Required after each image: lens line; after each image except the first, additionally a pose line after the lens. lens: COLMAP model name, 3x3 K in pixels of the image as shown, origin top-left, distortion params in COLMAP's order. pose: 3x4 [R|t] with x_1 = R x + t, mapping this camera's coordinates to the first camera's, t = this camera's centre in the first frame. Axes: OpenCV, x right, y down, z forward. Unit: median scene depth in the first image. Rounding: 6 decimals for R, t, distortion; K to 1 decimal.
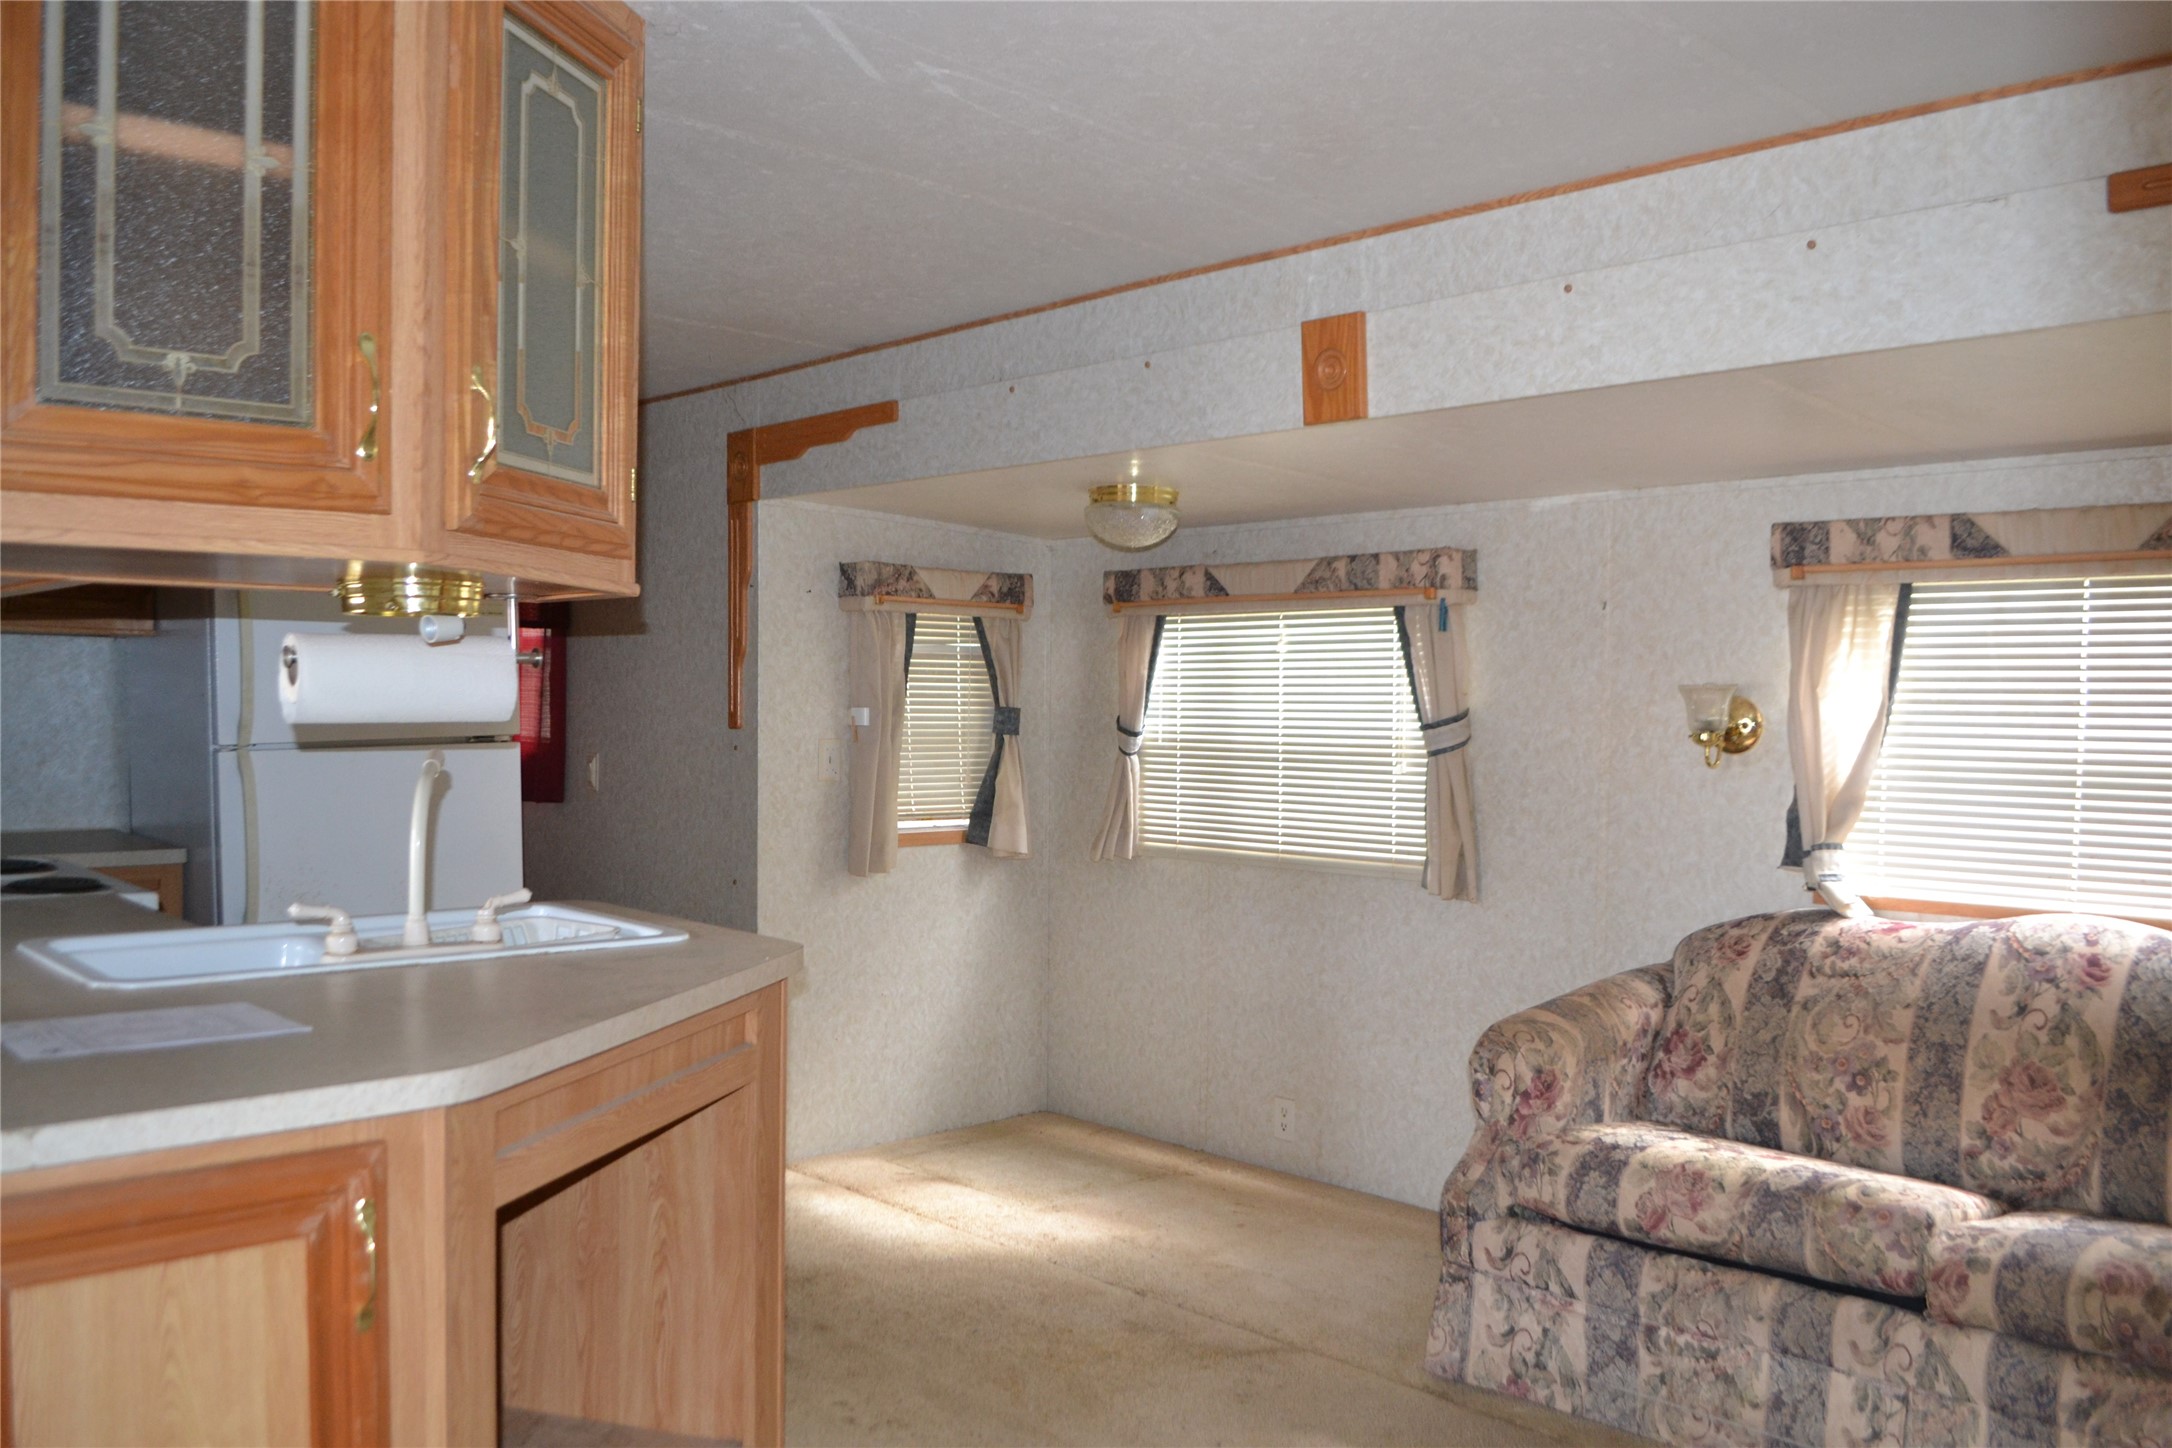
lens RADIAL K [[1728.2, 0, 1088.5], [0, 1728.2, 741.9], [0, 0, 1]] dist [-0.078369, -0.010778]
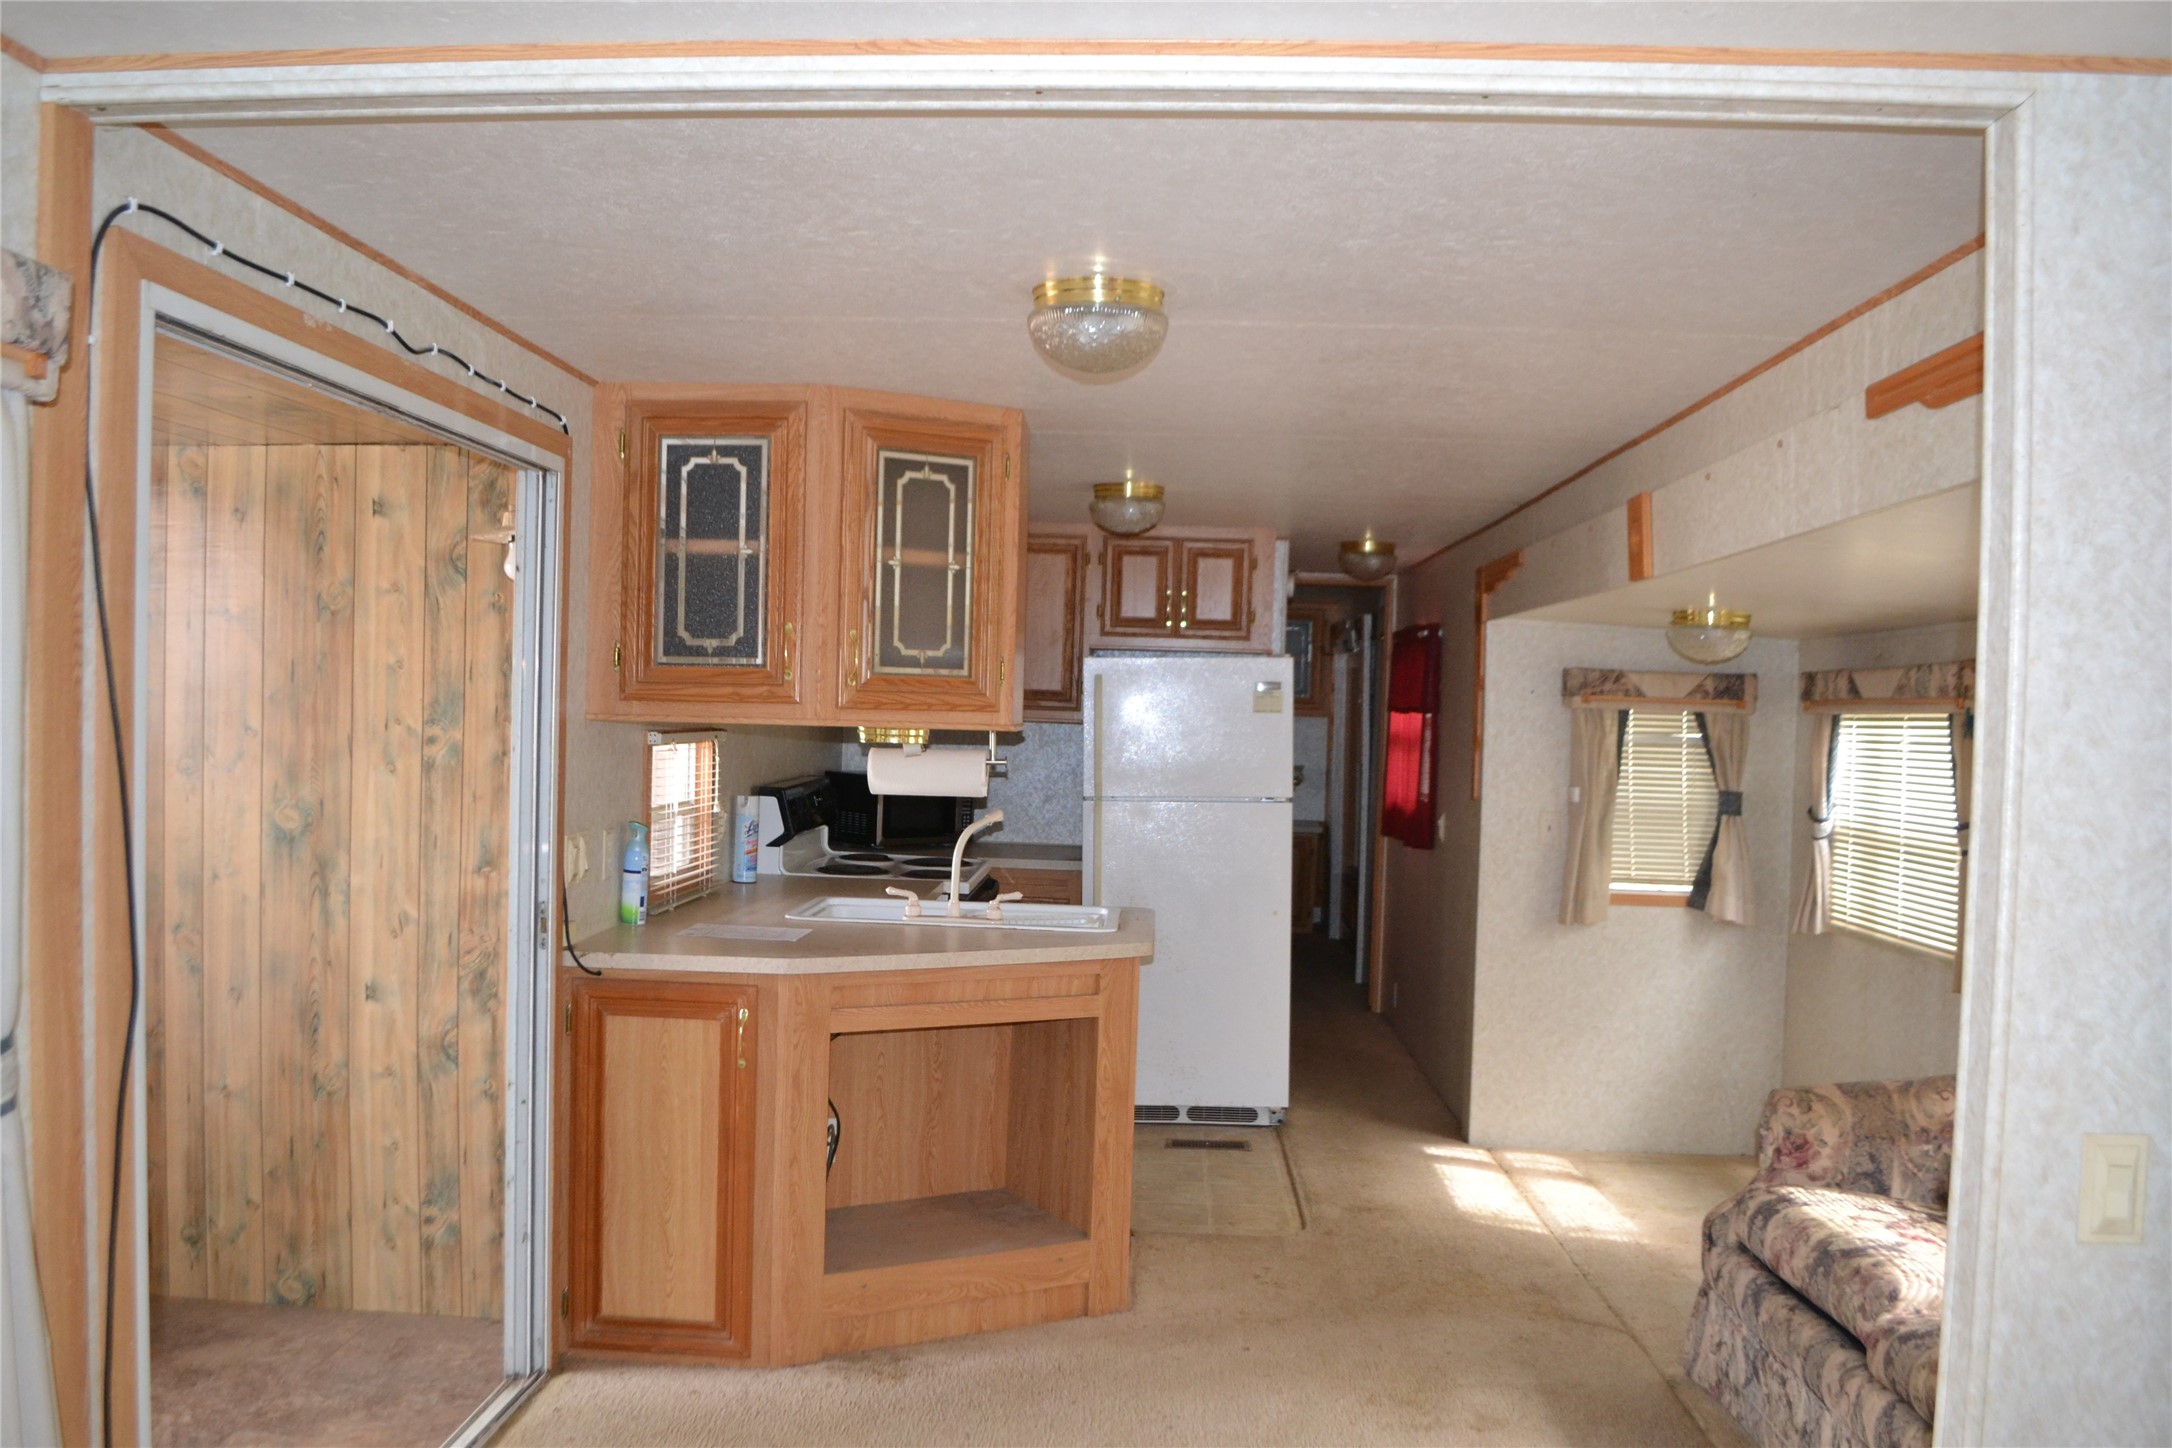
lens RADIAL K [[1728.2, 0, 1081.0], [0, 1728.2, 734.0], [0, 0, 1]] dist [-0.078369, -0.010778]
pose [[0.699252, 0.018975, -0.714623, 0.523655], [-0.039842, 0.999128, -0.012456, -0.030211], [0.713764, 0.037182, 0.699399, -0.105555]]
